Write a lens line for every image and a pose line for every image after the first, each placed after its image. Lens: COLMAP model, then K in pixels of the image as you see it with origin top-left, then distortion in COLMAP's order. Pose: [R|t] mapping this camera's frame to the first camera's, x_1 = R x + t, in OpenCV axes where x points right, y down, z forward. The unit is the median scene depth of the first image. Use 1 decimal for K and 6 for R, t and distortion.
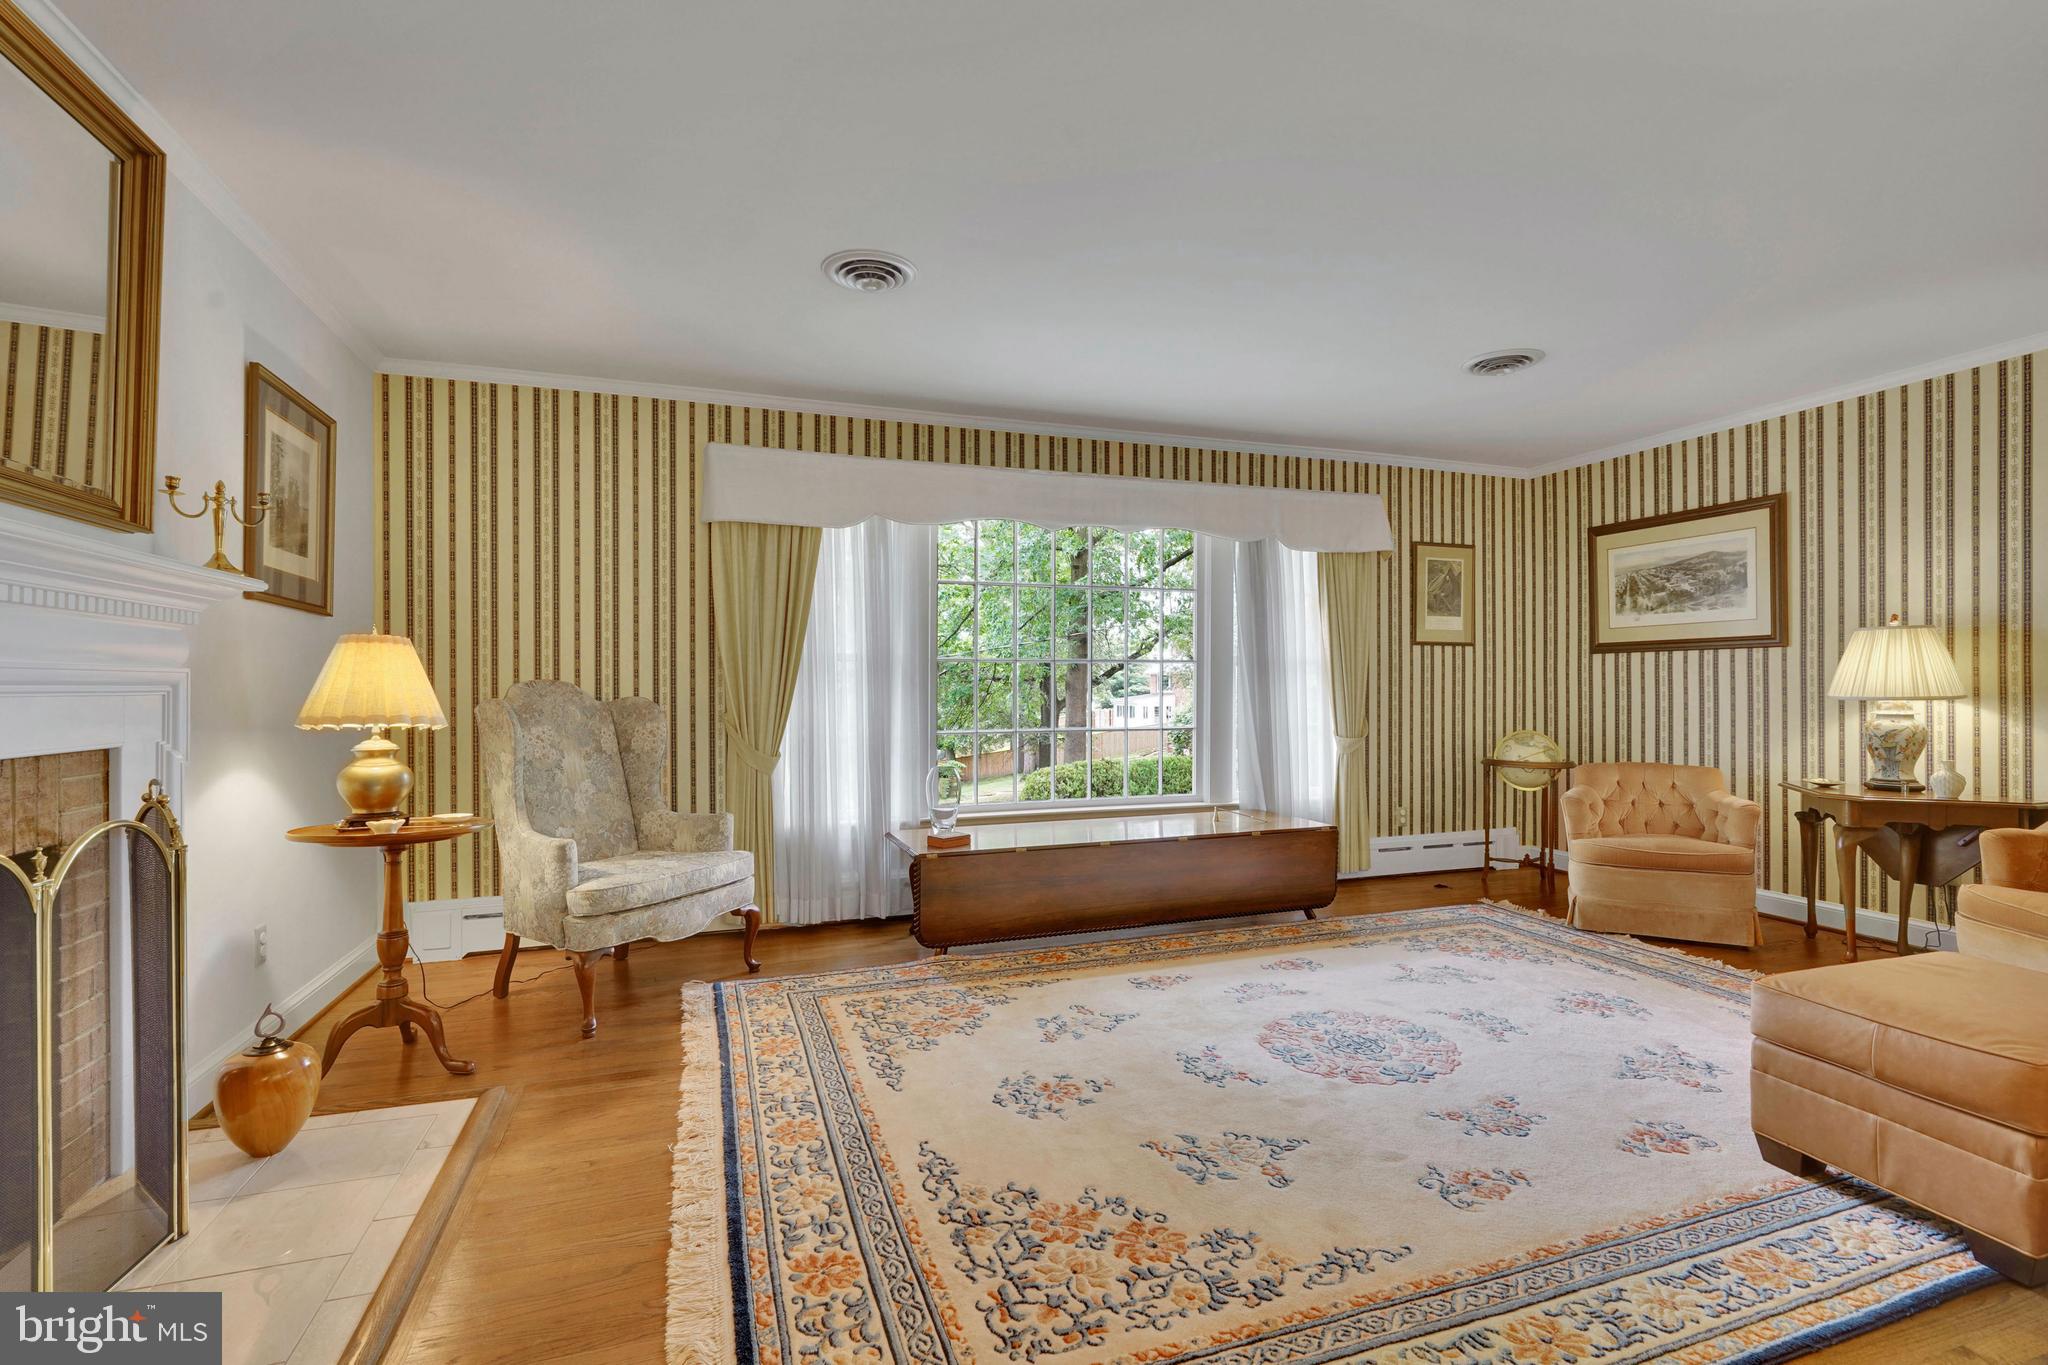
lens RADIAL K [[938.0, 0, 1018.6], [0, 938.0, 682.9], [0, 0, 1]] dist [-0.006453, 0.003791]
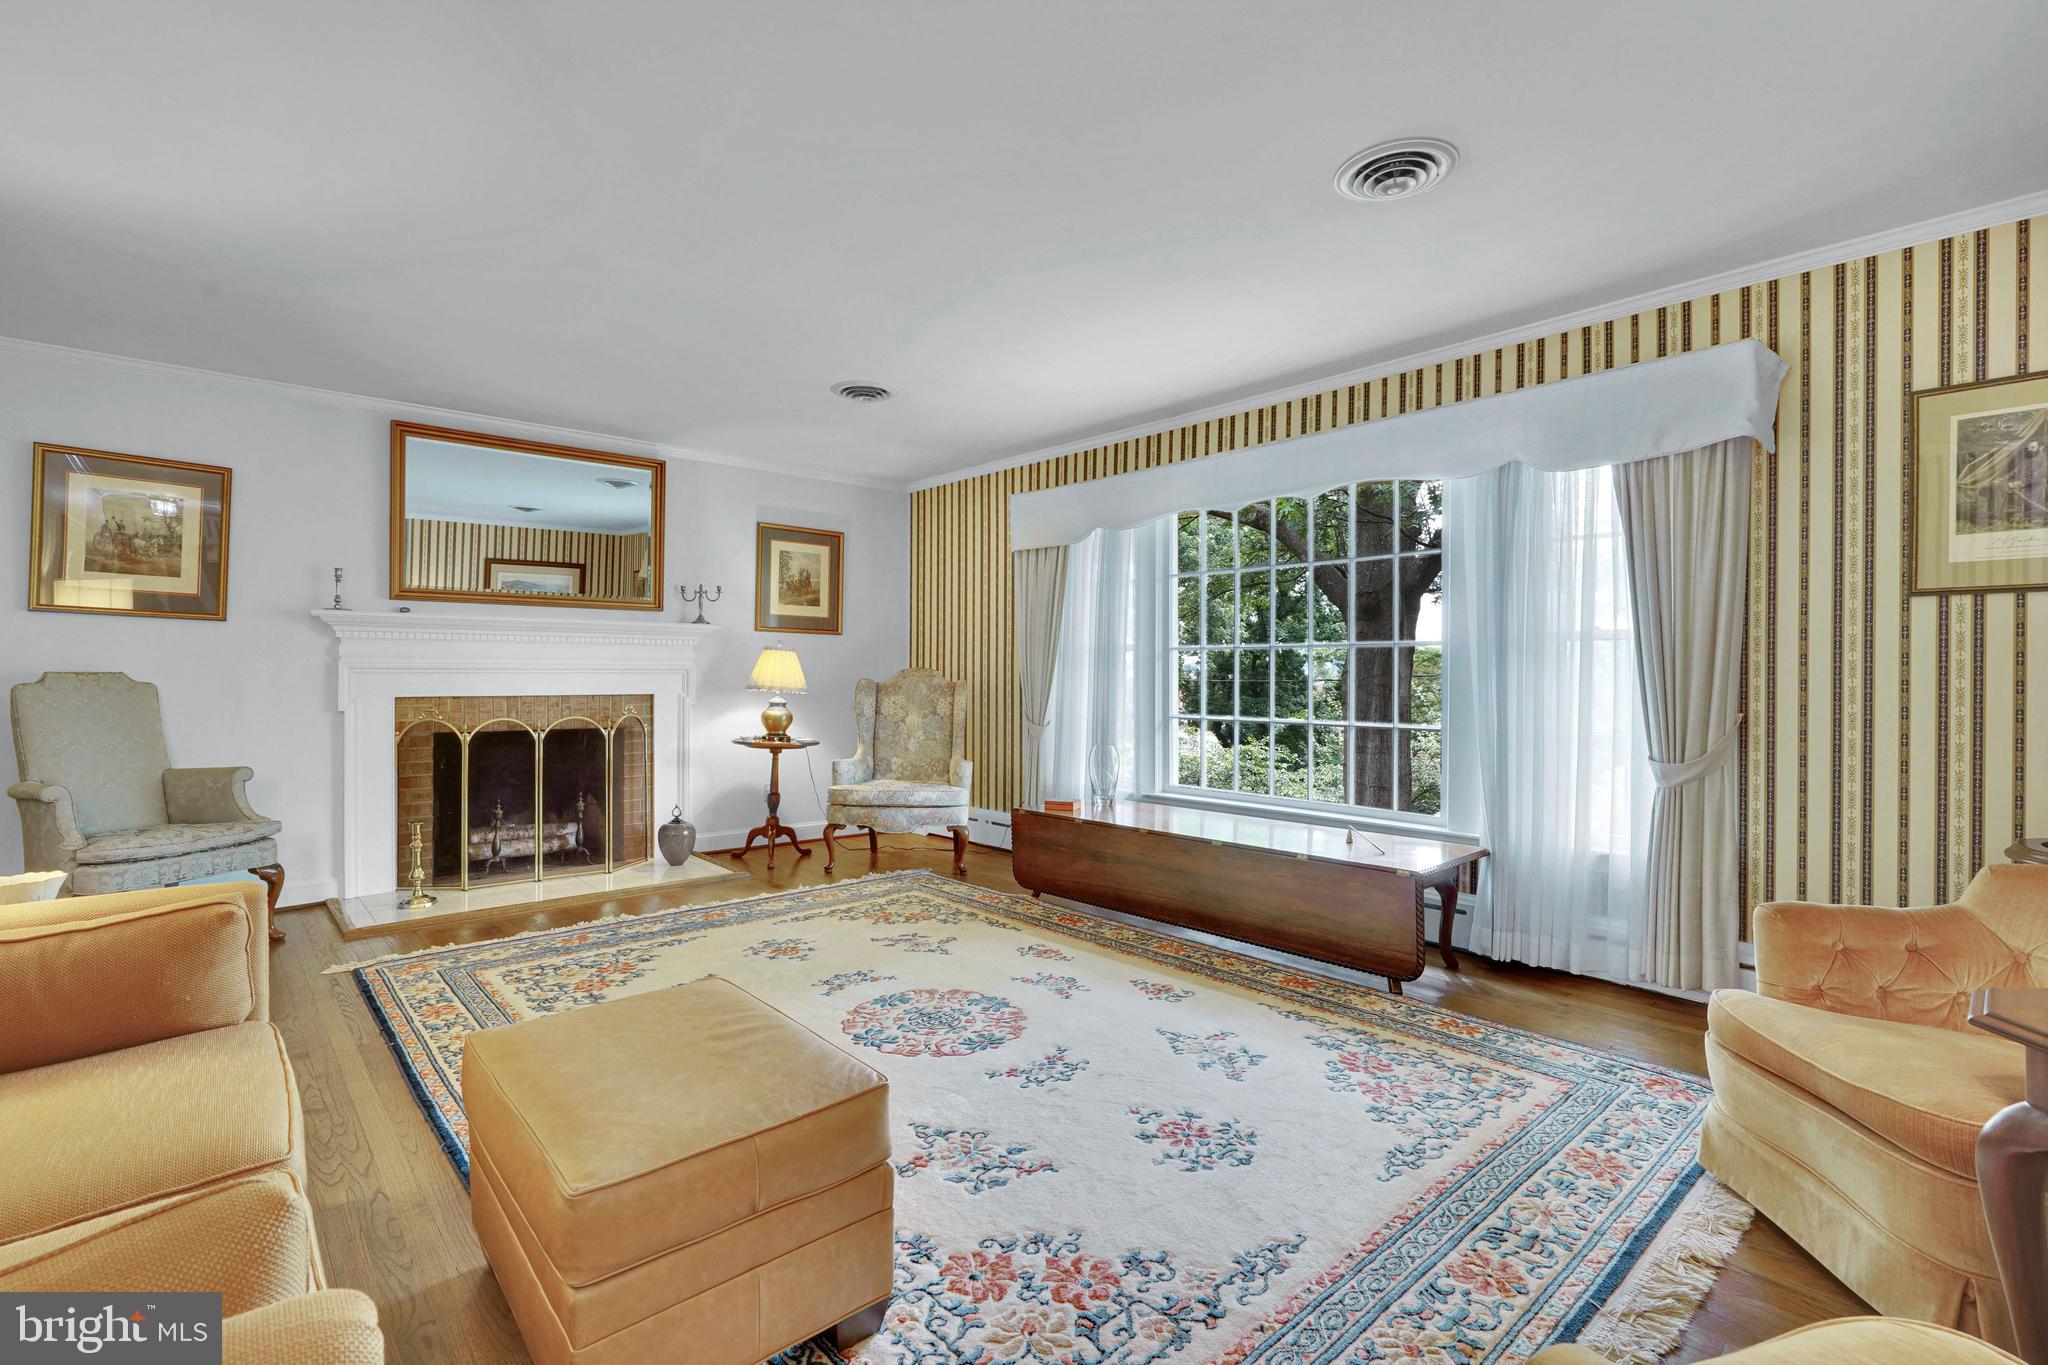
lens RADIAL K [[938.0, 0, 1018.4], [0, 938.0, 669.3], [0, 0, 1]] dist [-0.006453, 0.003791]
pose [[0.380356, -0.000113, -0.924840, 1.078079], [-0.001466, 0.999999, -0.000725, -0.000126], [0.924839, 0.001632, 0.380355, 0.551465]]
